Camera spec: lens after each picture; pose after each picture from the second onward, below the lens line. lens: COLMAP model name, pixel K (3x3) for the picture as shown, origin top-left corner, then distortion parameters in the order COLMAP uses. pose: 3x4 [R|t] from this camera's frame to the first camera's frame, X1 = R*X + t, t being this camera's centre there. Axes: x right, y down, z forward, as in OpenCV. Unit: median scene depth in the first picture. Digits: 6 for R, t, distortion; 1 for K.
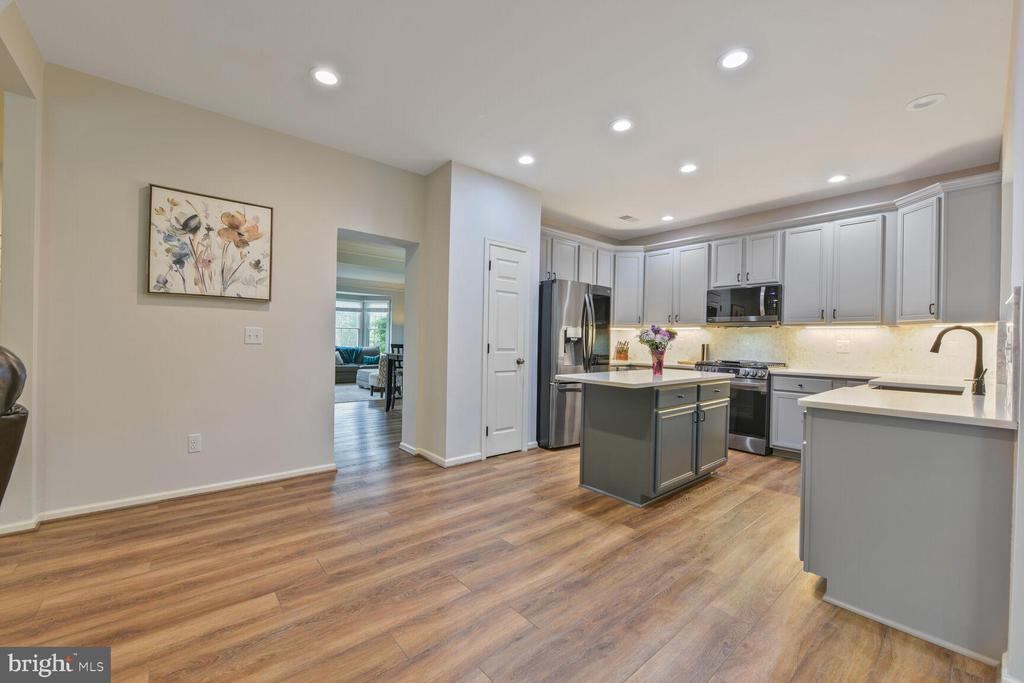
lens RADIAL K [[404.8, 0, 512.2], [0, 404.8, 339.1], [0, 0, 1]] dist [-0.007893, -0.000956]
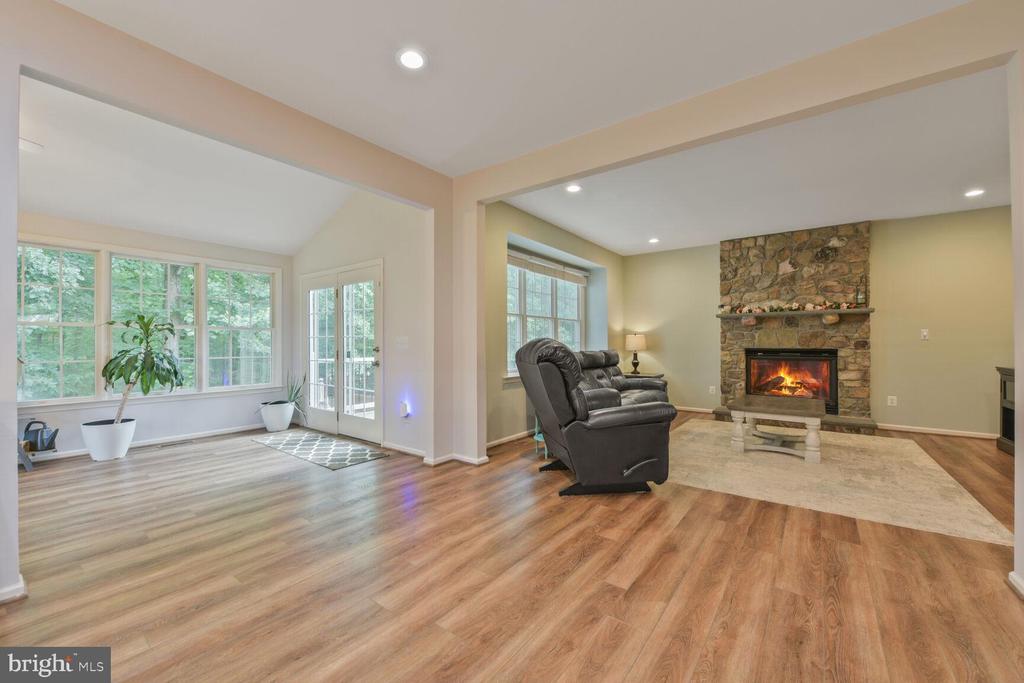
lens RADIAL K [[404.8, 0, 509.8], [0, 404.8, 343.0], [0, 0, 1]] dist [-0.007893, -0.000956]
pose [[-0.977018, -0.018781, -0.212328, -0.030025], [-0.016906, 0.999800, -0.010642, 0.004206], [0.212485, -0.006808, -0.977141, 0.941418]]
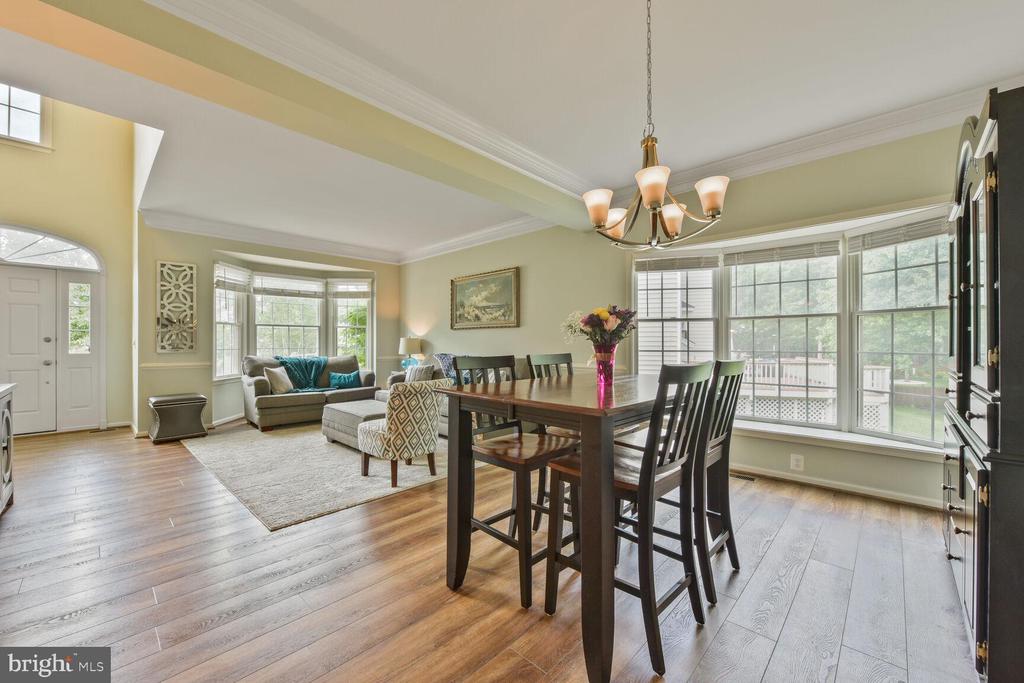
lens RADIAL K [[404.8, 0, 512.0], [0, 404.8, 340.1], [0, 0, 1]] dist [-0.007893, -0.000956]
pose [[0.994411, -0.021974, 0.103263, -0.512165], [0.021539, 0.999754, 0.005324, -0.008183], [-0.103355, -0.003070, 0.994640, 1.222267]]
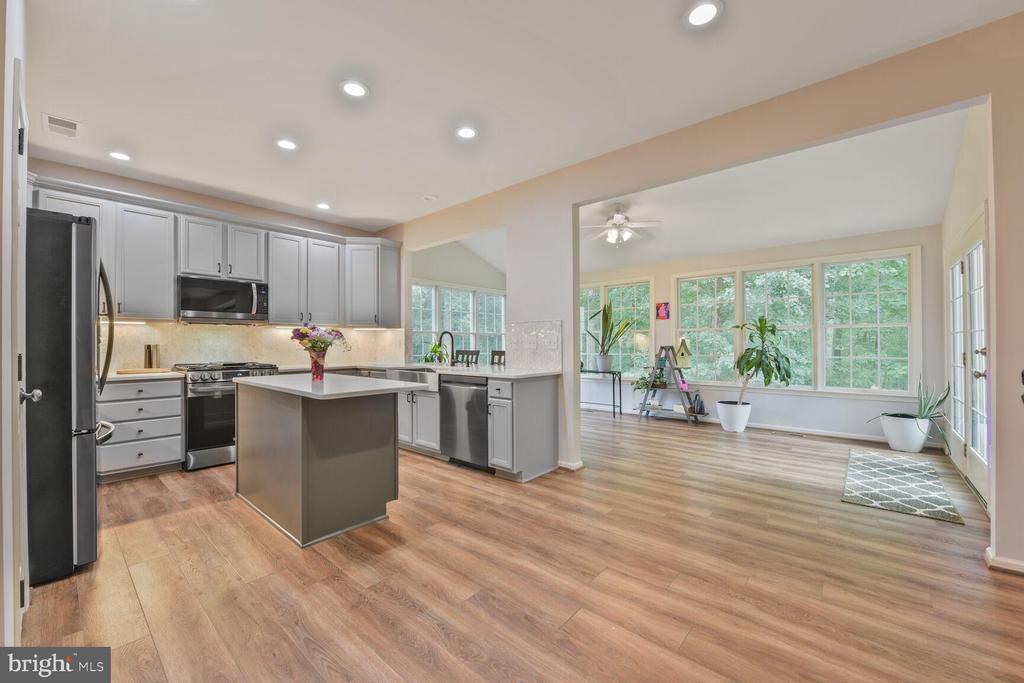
lens RADIAL K [[404.8, 0, 508.3], [0, 404.8, 339.0], [0, 0, 1]] dist [-0.007893, -0.000956]
pose [[-0.140086, -0.006203, 0.990120, -0.498295], [-0.002767, 0.999979, 0.005873, -0.006635], [-0.990135, -0.001916, -0.140100, 0.641557]]
